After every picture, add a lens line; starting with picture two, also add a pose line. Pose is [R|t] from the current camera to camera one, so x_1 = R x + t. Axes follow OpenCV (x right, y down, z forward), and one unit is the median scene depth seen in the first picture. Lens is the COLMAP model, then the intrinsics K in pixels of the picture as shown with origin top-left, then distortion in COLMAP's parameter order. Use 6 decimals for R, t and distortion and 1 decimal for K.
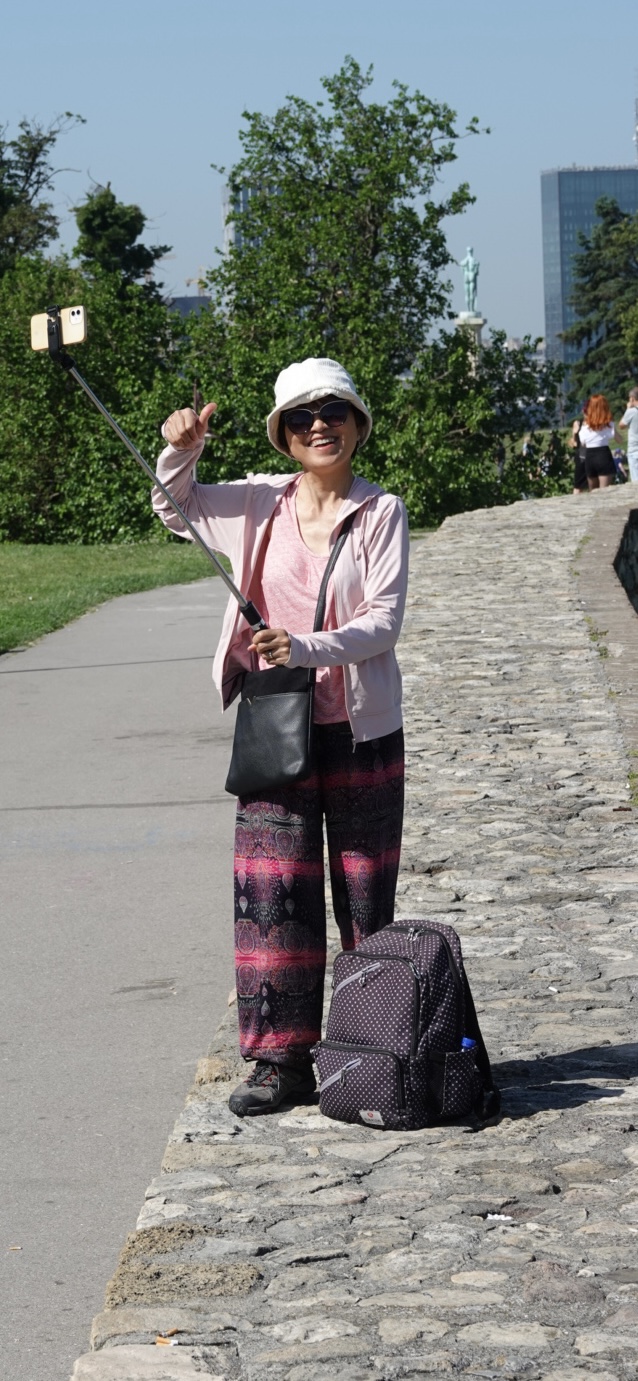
lens RADIAL K [[3132.1, 0, 319.0], [0, 3132.1, 690.5], [0, 0, 1]] dist [0.059819, 0.458251]
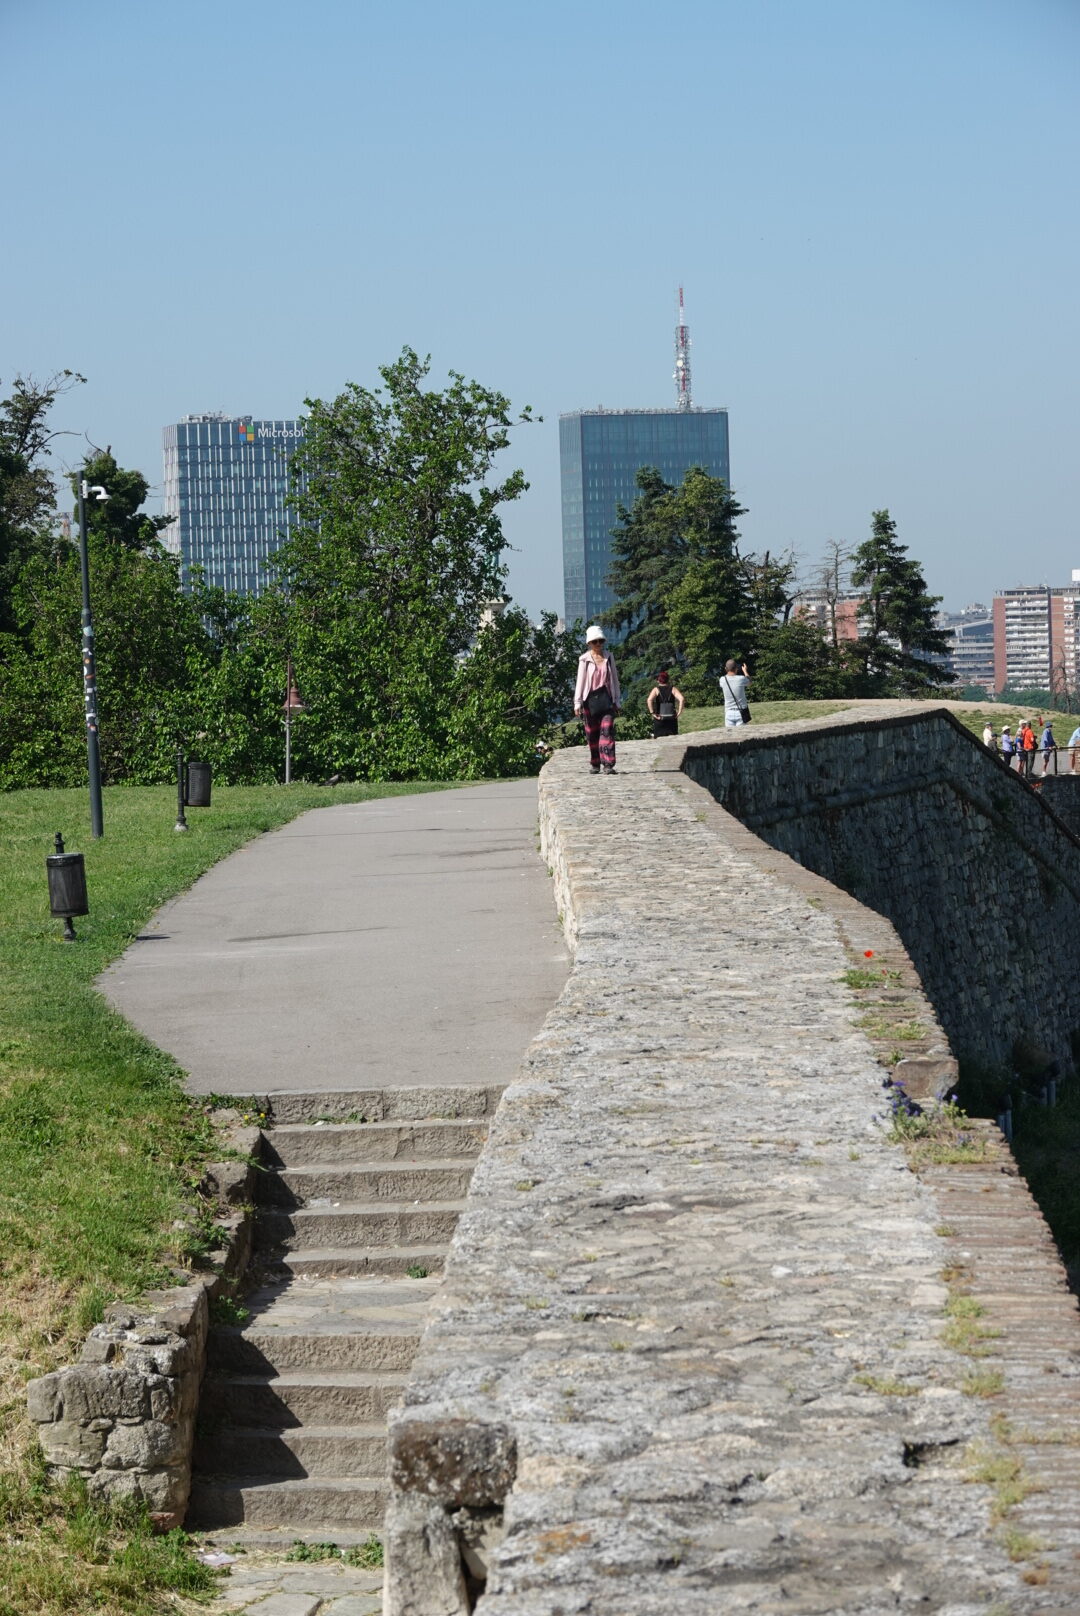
lens RADIAL K [[4952.6, 0, 540.0], [0, 4952.6, 808.0], [0, 0, 1]] dist [0.650616, -0.031114]
pose [[0.997183, 0.005552, 0.074797, -0.067667], [-0.000039, 0.997295, -0.073502, 0.068168], [-0.075003, 0.073292, 0.994486, -0.609328]]
